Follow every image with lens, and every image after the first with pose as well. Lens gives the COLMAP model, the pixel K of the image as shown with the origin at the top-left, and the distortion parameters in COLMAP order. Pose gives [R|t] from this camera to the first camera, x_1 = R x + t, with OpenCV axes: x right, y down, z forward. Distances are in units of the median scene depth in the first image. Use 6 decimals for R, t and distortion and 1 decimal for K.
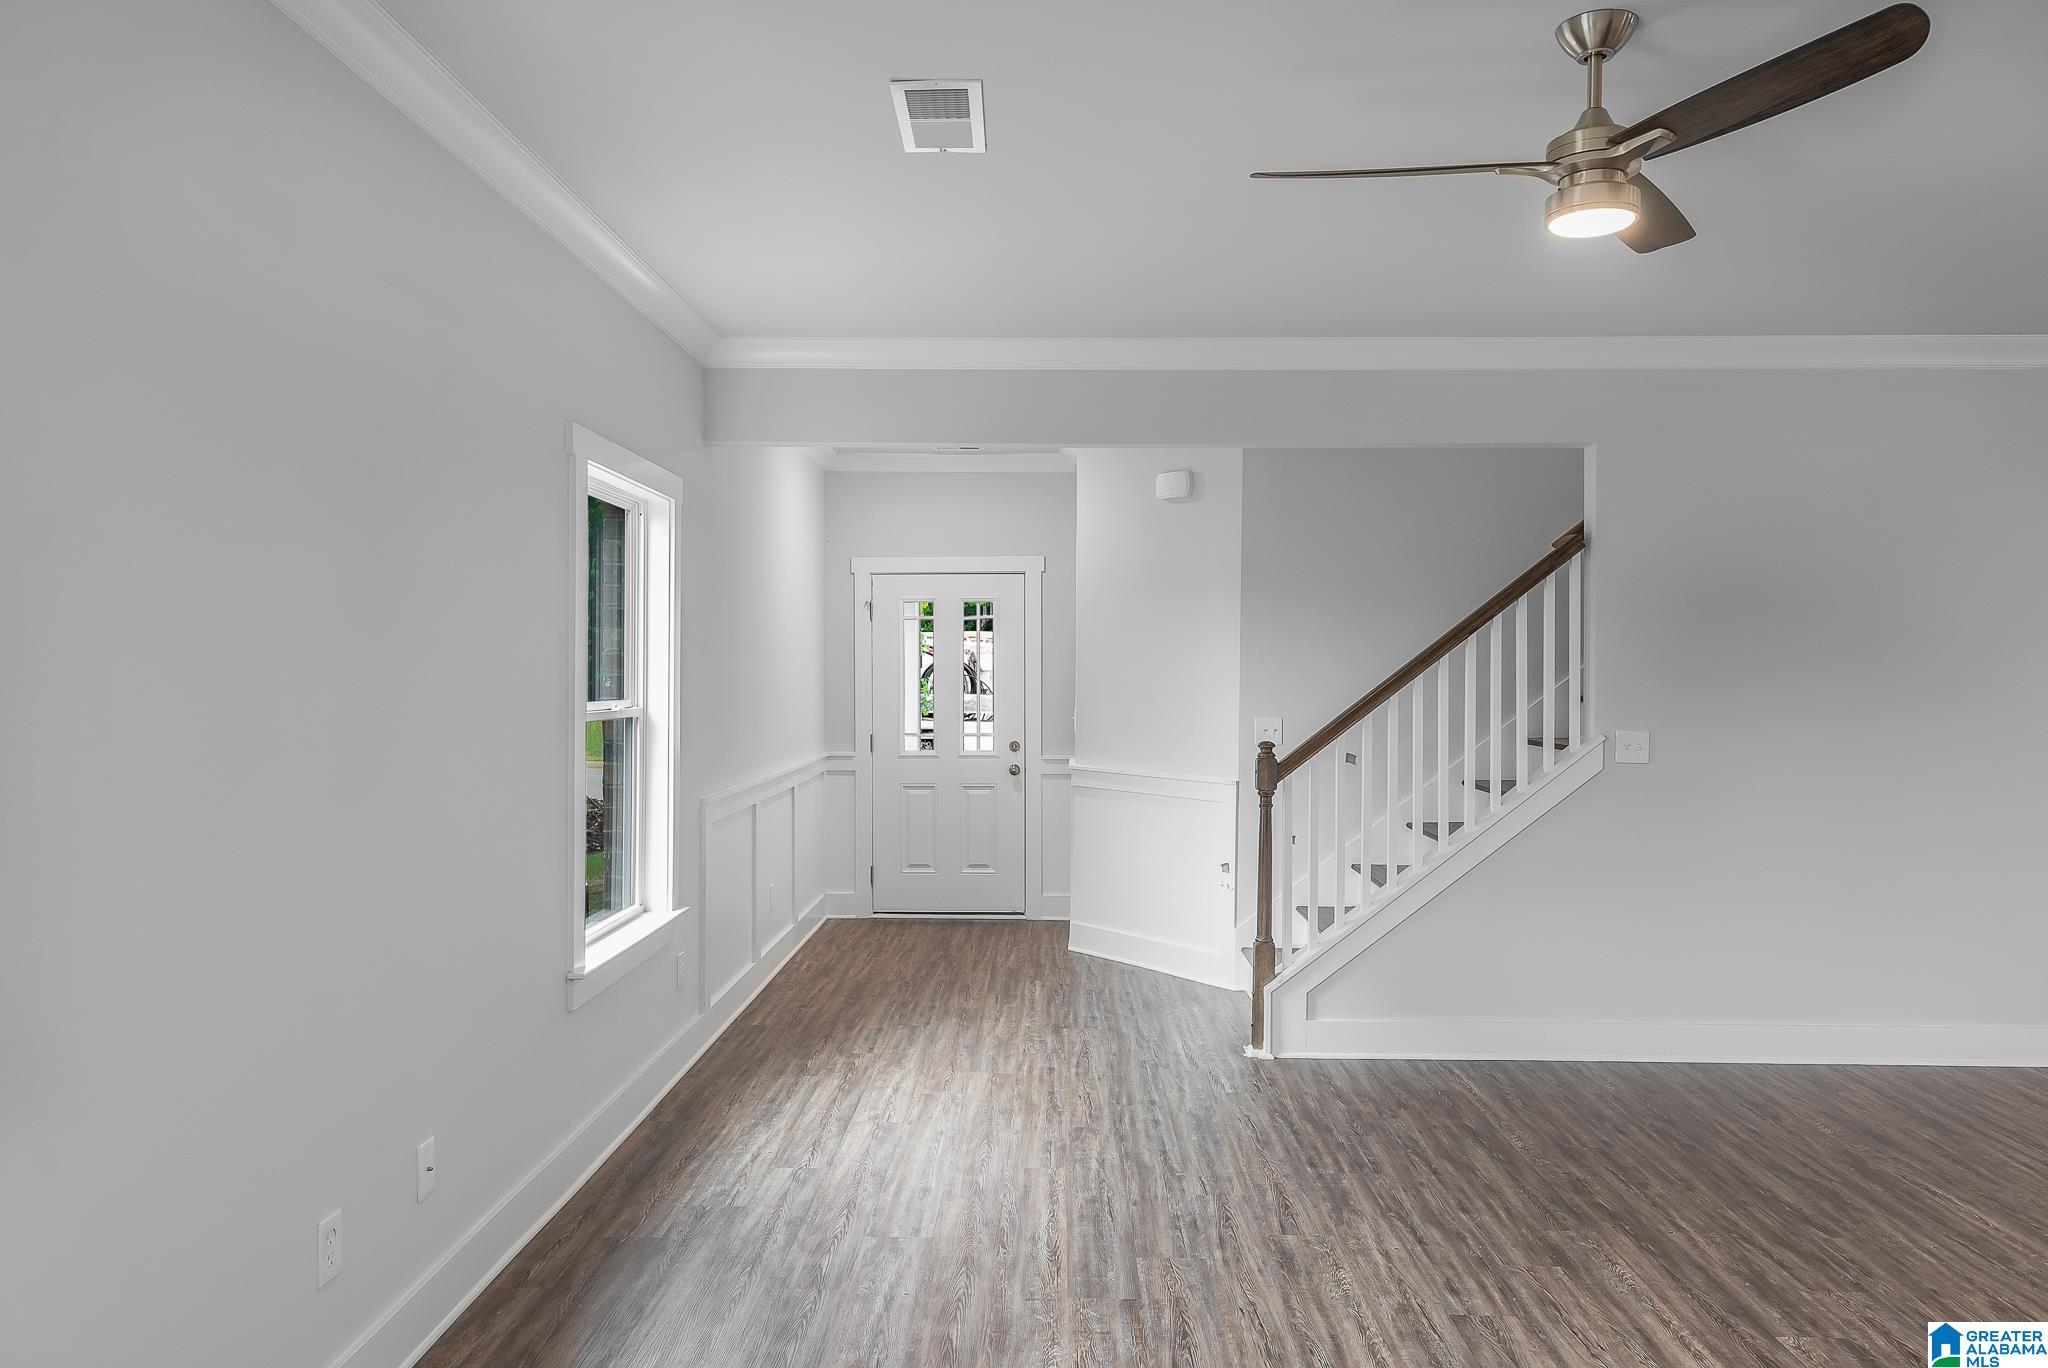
lens RADIAL K [[1377.3, 0, 1010.5], [0, 1377.3, 690.8], [0, 0, 1]] dist [-0.003791, 0.006478]
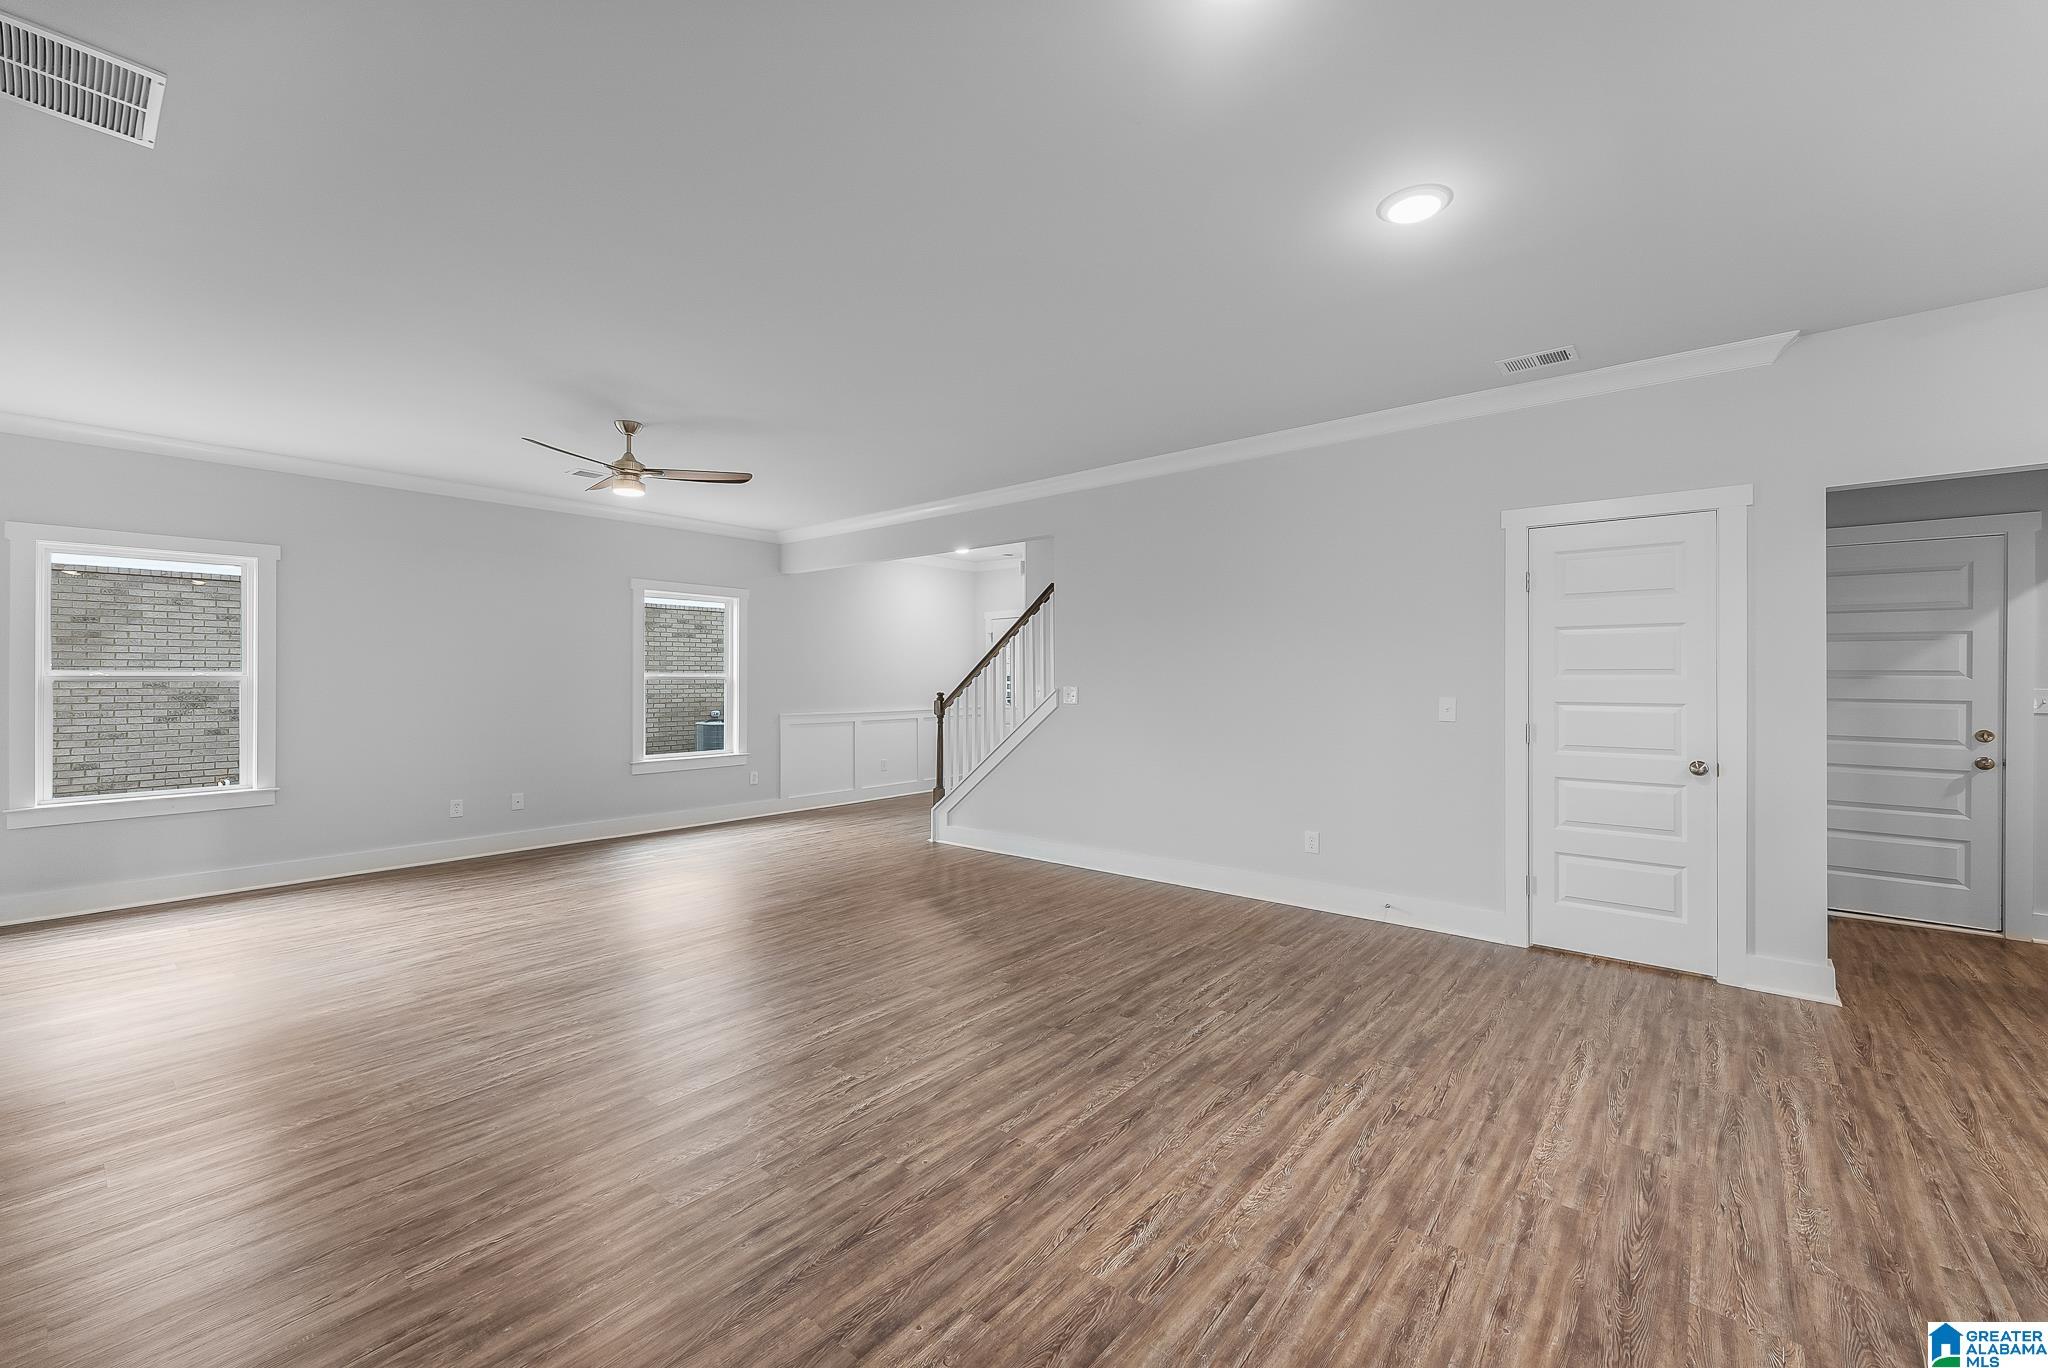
lens RADIAL K [[834.9, 0, 1013.4], [0, 834.9, 672.3], [0, 0, 1]] dist [0.012414, -0.001131]
pose [[0.777514, -0.010606, -0.628776, 1.528752], [-0.007645, 0.999624, -0.026315, 0.055300], [0.628819, 0.025267, 0.777141, 0.109334]]
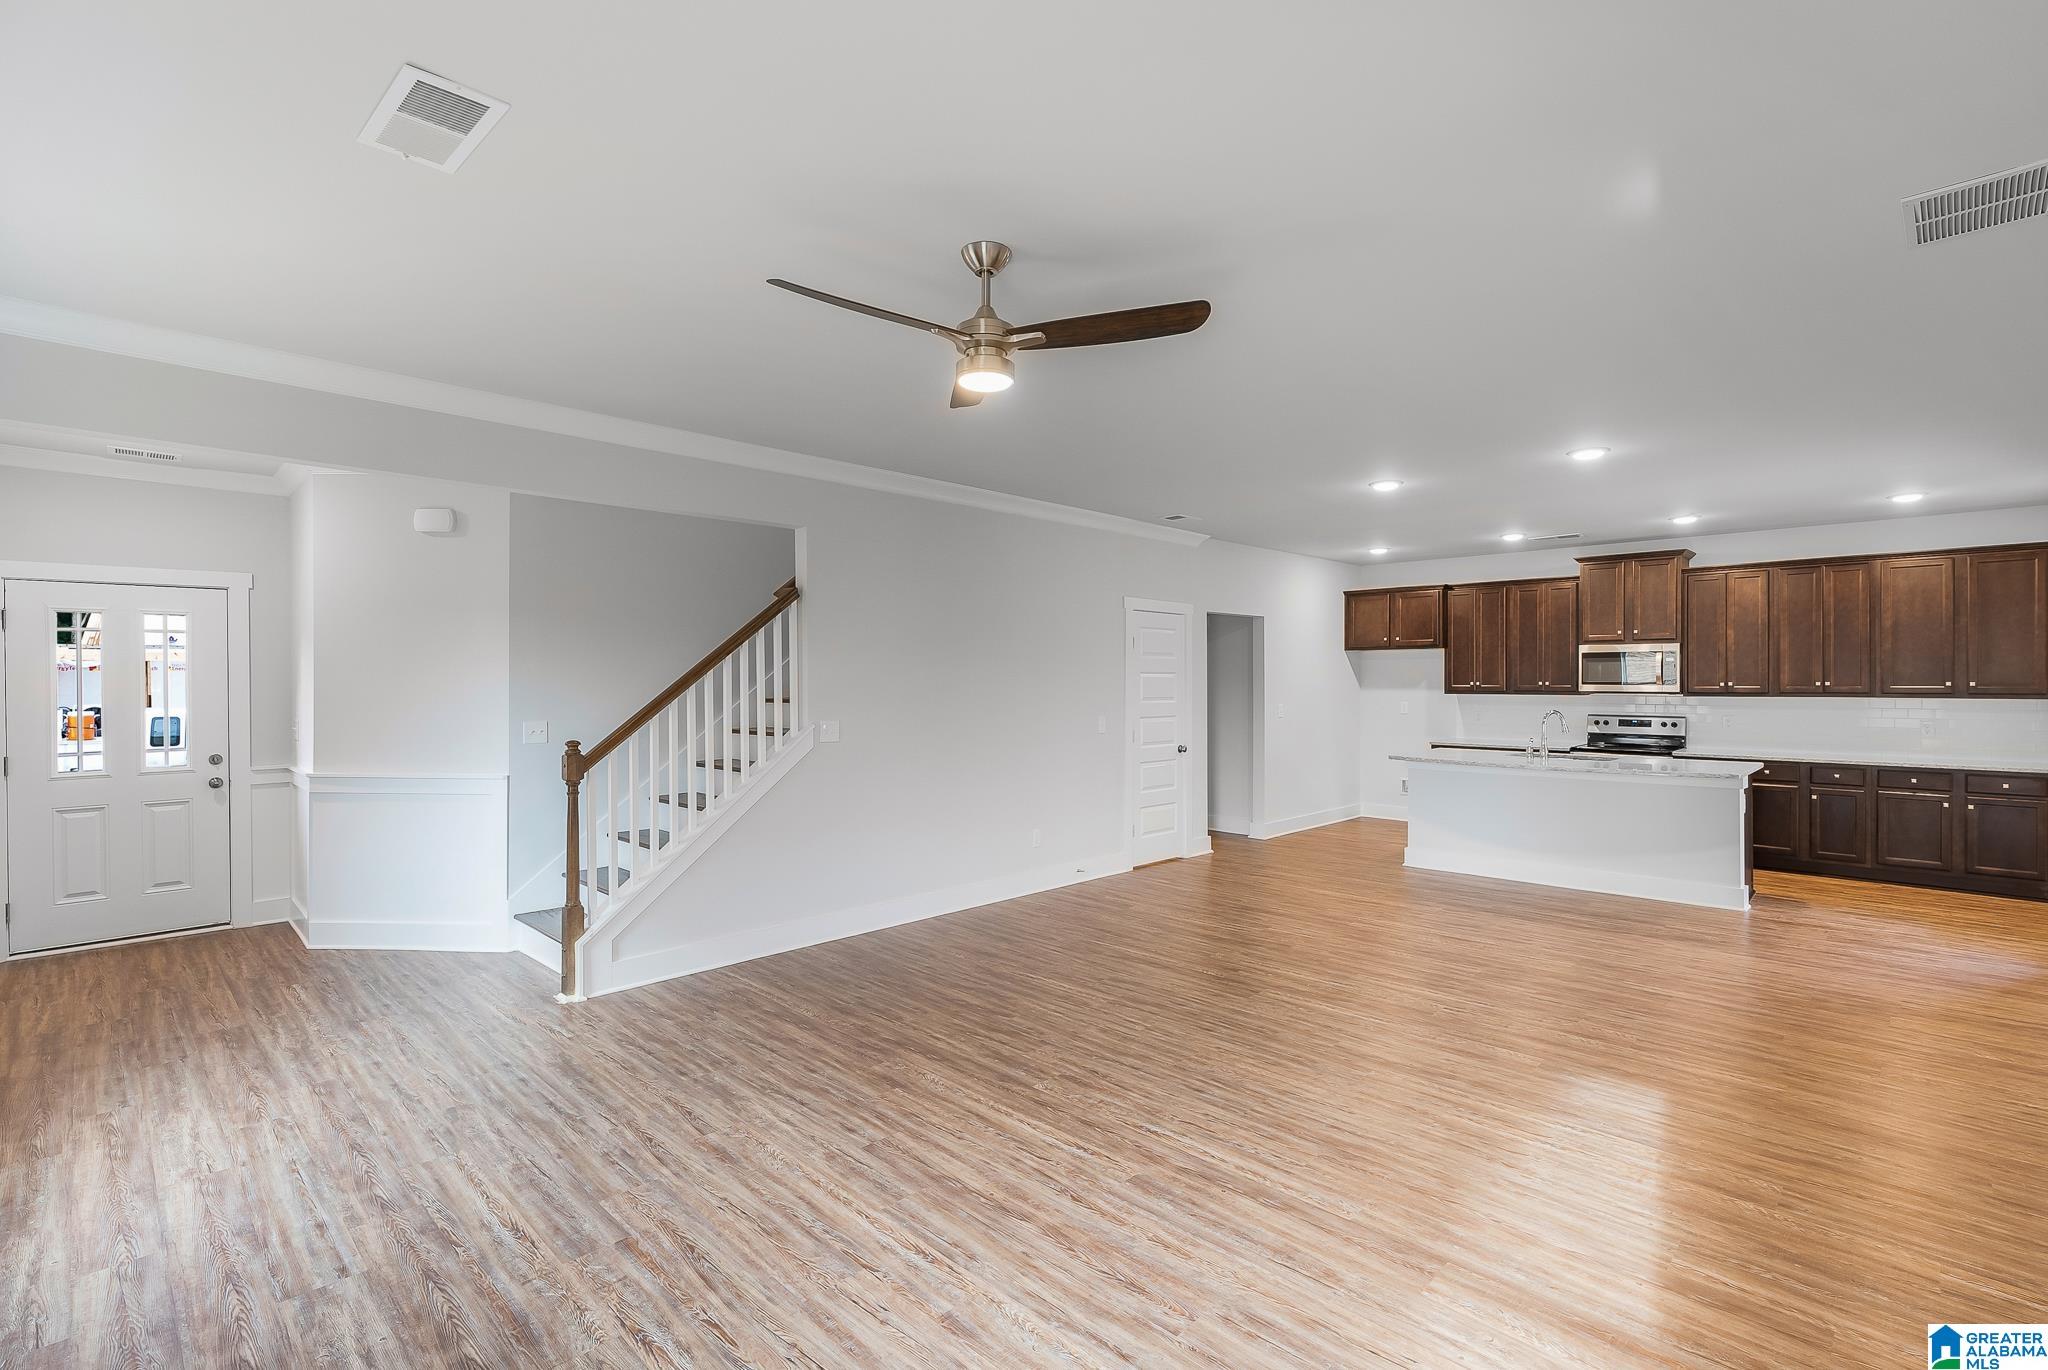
lens RADIAL K [[940.1, 0, 1039.6], [0, 940.1, 682.2], [0, 0, 1]] dist [-0.000821, -0.000649]
pose [[0.675204, -0.007085, 0.737597, -0.210661], [0.017955, 0.999815, -0.006833, -0.002309], [-0.737413, 0.017857, 0.675206, 0.189348]]
